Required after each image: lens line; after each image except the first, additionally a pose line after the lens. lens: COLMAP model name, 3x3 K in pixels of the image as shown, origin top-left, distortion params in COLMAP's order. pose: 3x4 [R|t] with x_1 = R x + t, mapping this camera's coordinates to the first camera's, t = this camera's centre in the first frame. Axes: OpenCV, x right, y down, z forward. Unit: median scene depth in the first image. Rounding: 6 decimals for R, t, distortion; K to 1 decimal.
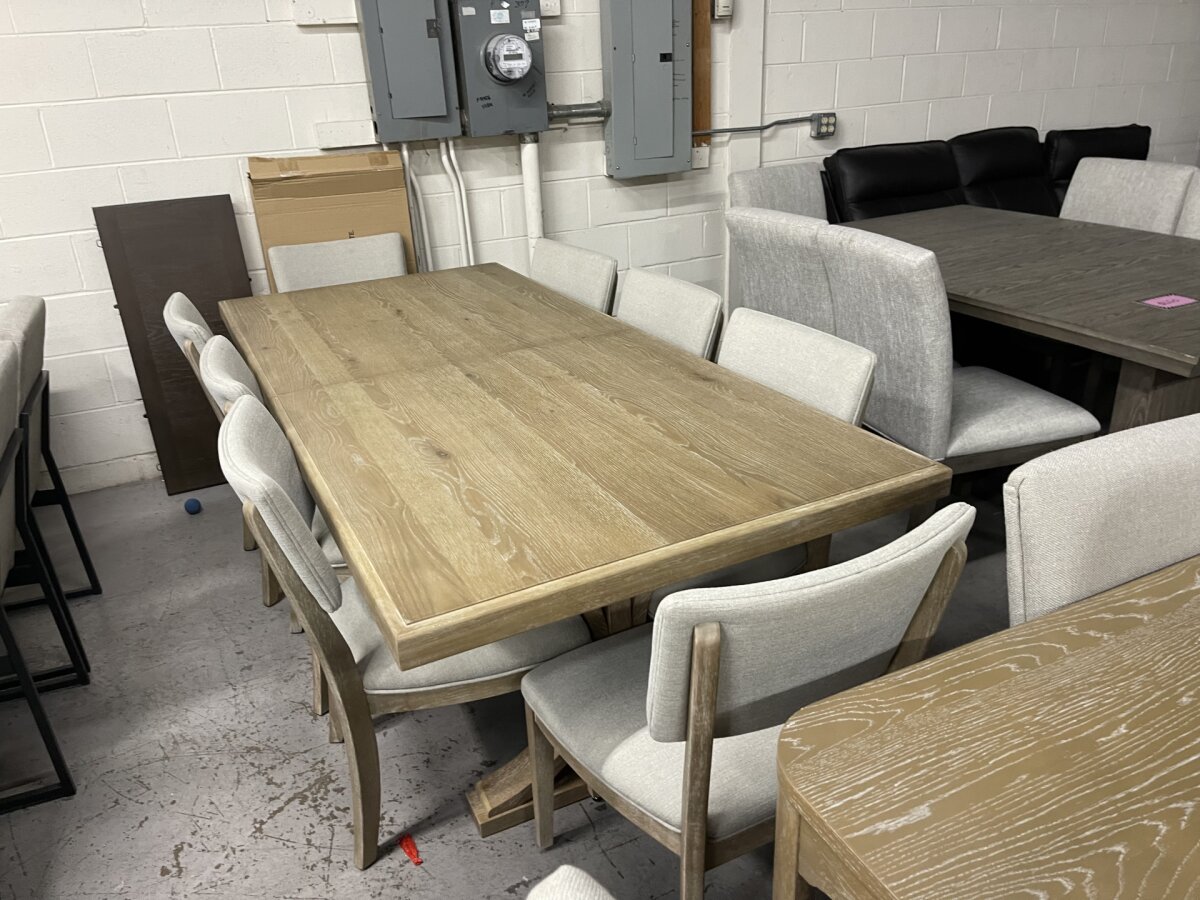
lens RADIAL K [[871.1, 0, 600.0], [0, 871.1, 450.0], [0, 0, 1]] dist [0.006085, -0.000736]
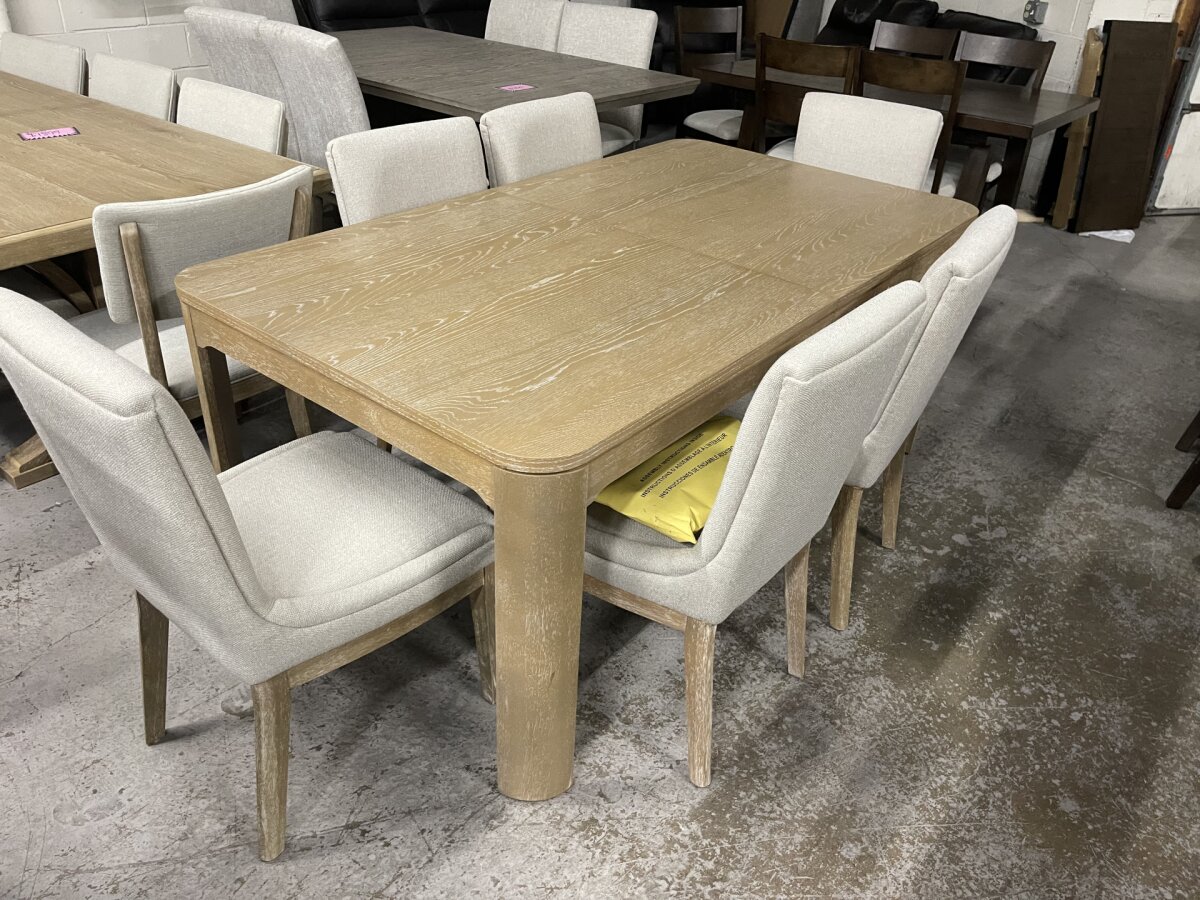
lens RADIAL K [[902.6, 0, 600.0], [0, 902.6, 450.0], [0, 0, 1]] dist [0.011272, -0.003093]
pose [[0.901008, -0.138279, 0.411173, 0.055174], [0.086432, 0.986055, 0.142216, 0.152545], [-0.425105, -0.092599, 0.900395, -0.316841]]
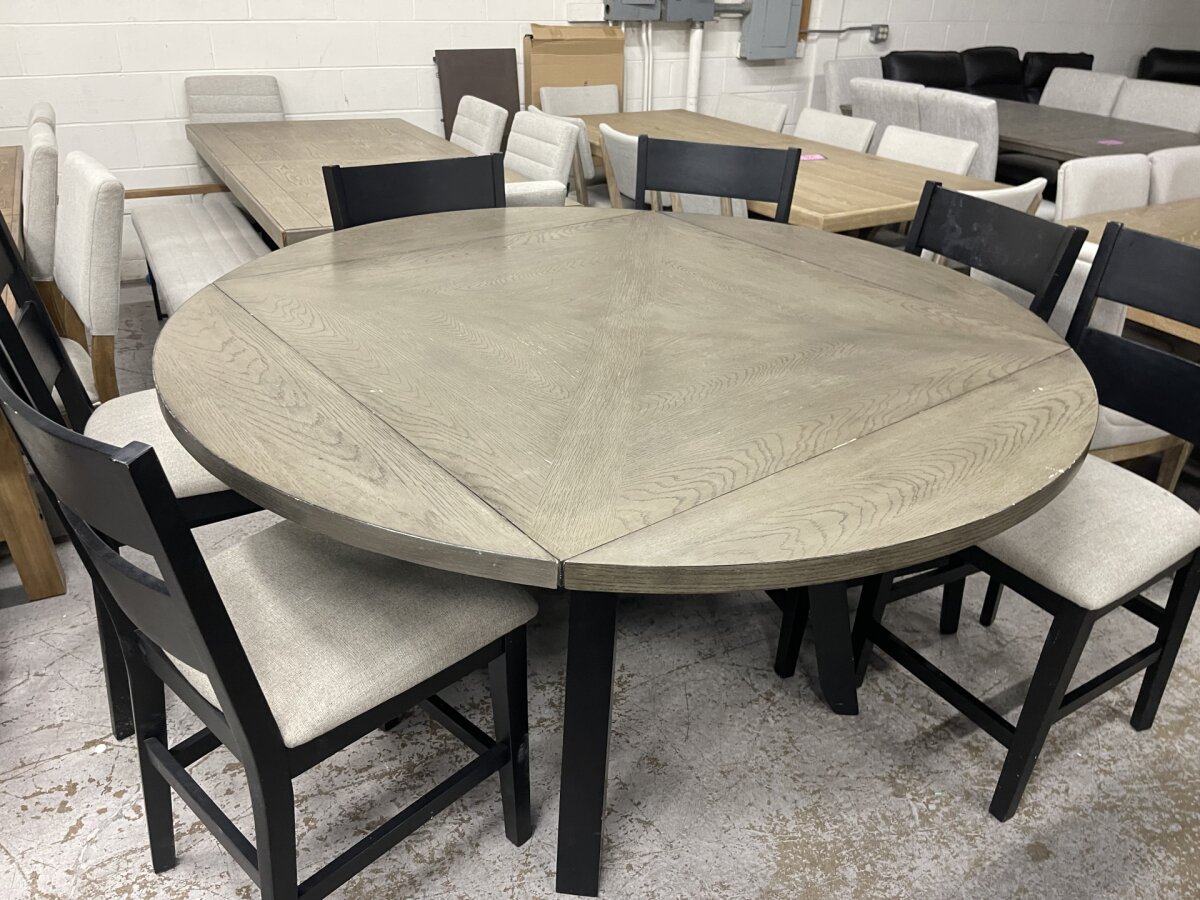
lens RADIAL K [[883.7, 0, 600.0], [0, 883.7, 450.0], [0, 0, 1]] dist [0.059688, -0.102785]
pose [[0.994674, 0.027690, 0.099283, -0.391373], [-0.035296, 0.996506, 0.075691, 0.251698], [-0.096840, -0.078792, 0.992176, -0.534392]]
